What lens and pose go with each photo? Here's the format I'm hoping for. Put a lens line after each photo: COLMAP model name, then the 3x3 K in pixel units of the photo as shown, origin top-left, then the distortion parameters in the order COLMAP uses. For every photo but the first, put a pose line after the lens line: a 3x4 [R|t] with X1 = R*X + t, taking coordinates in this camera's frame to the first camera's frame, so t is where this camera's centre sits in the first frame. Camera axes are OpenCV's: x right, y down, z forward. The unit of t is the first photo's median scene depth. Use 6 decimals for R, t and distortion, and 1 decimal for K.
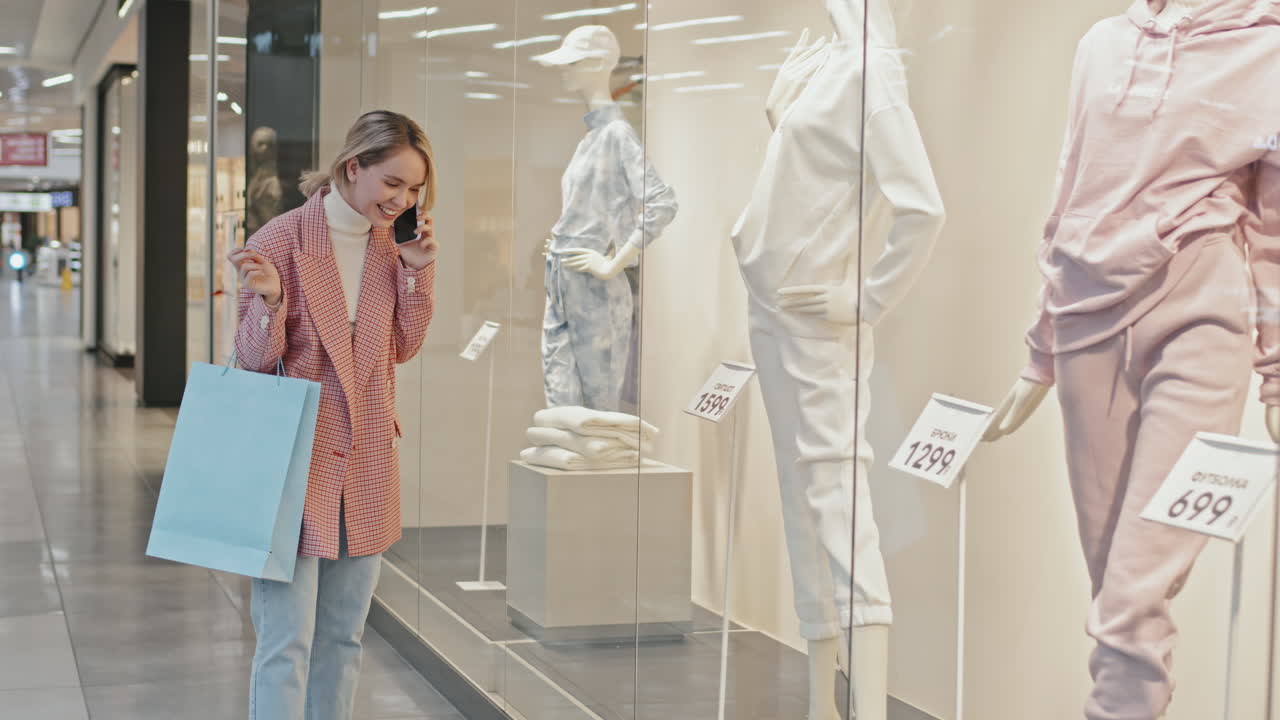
lens RADIAL K [[2097.5, 0, 636.7], [0, 2097.5, 355.4], [0, 0, 1]] dist [-0.078621, 0.000000]
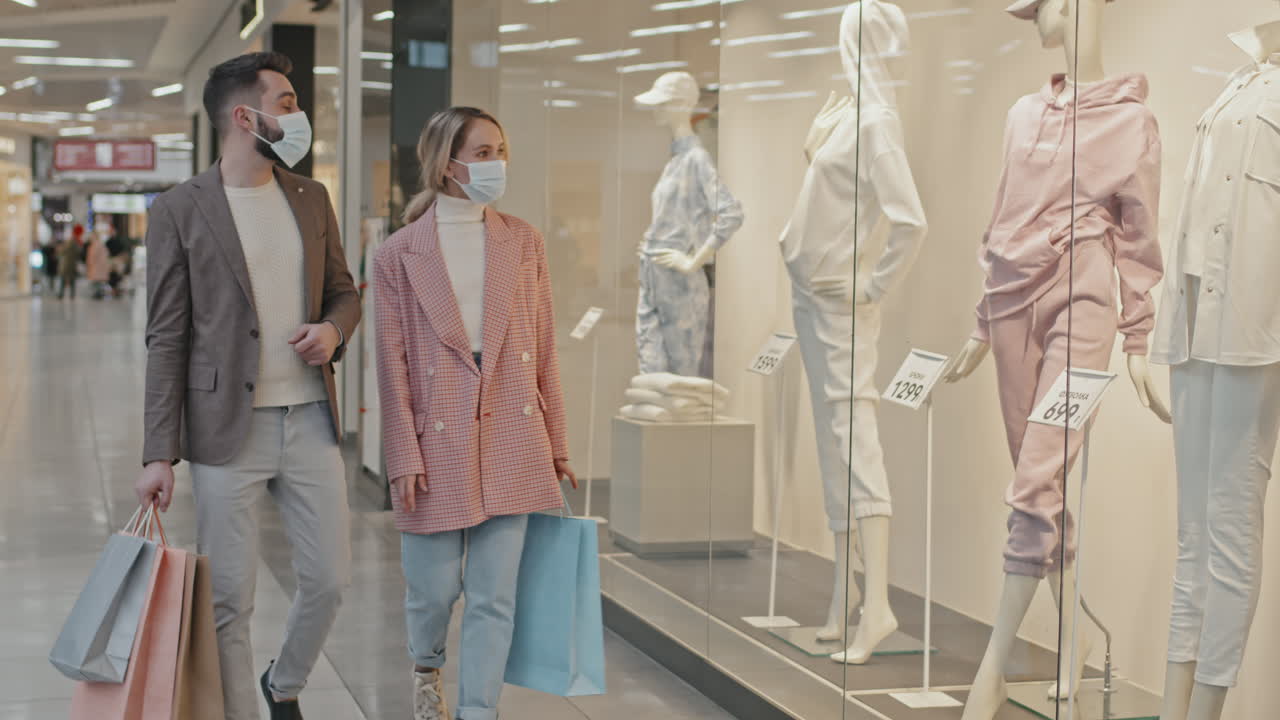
lens RADIAL K [[2097.5, 0, 647.6], [0, 2097.5, 365.5], [0, 0, 1]] dist [-0.078621, 0.000000]
pose [[0.999502, 0.001390, -0.031532, 0.001939], [-0.001235, 0.999987, 0.004943, 0.019918], [0.031538, -0.004902, 0.999491, -0.416013]]
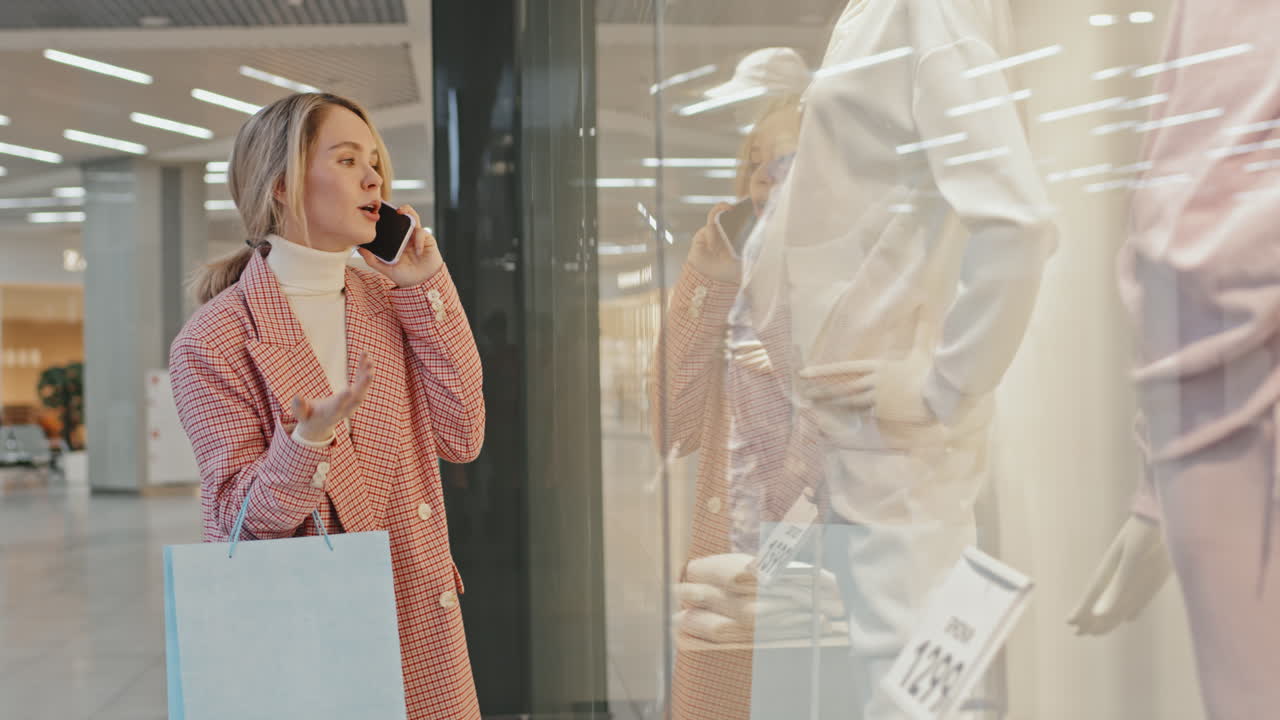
lens RADIAL K [[2097.5, 0, 628.6], [0, 2097.5, 362.0], [0, 0, 1]] dist [-0.078621, 0.000000]
pose [[0.971845, -0.036842, -0.232723, 0.159623], [0.023266, 0.997878, -0.060813, 0.001528], [0.234470, 0.053686, 0.970640, 0.406473]]
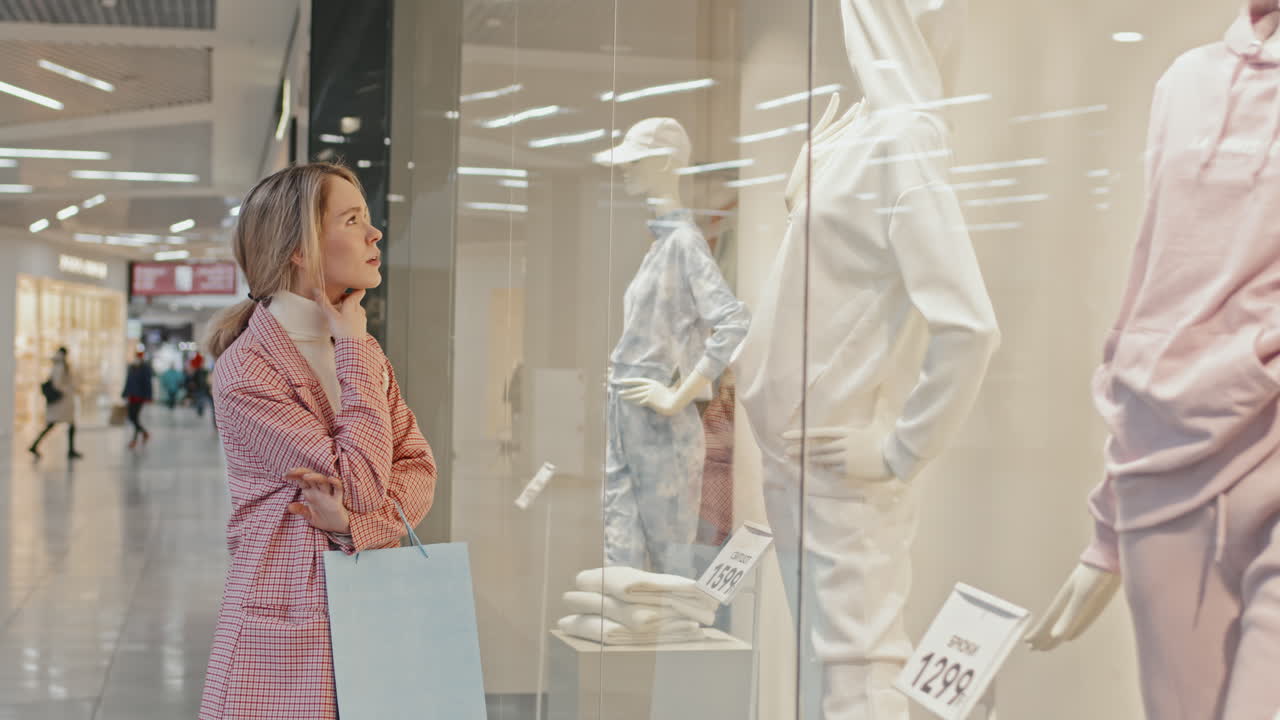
lens RADIAL K [[2097.5, 0, 606.6], [0, 2097.5, 344.9], [0, 0, 1]] dist [-0.078621, 0.000000]
pose [[0.992962, 0.000074, -0.118435, 0.093701], [-0.008045, 0.997732, -0.066822, -0.012099], [0.118161, 0.067305, 0.990711, 0.245642]]
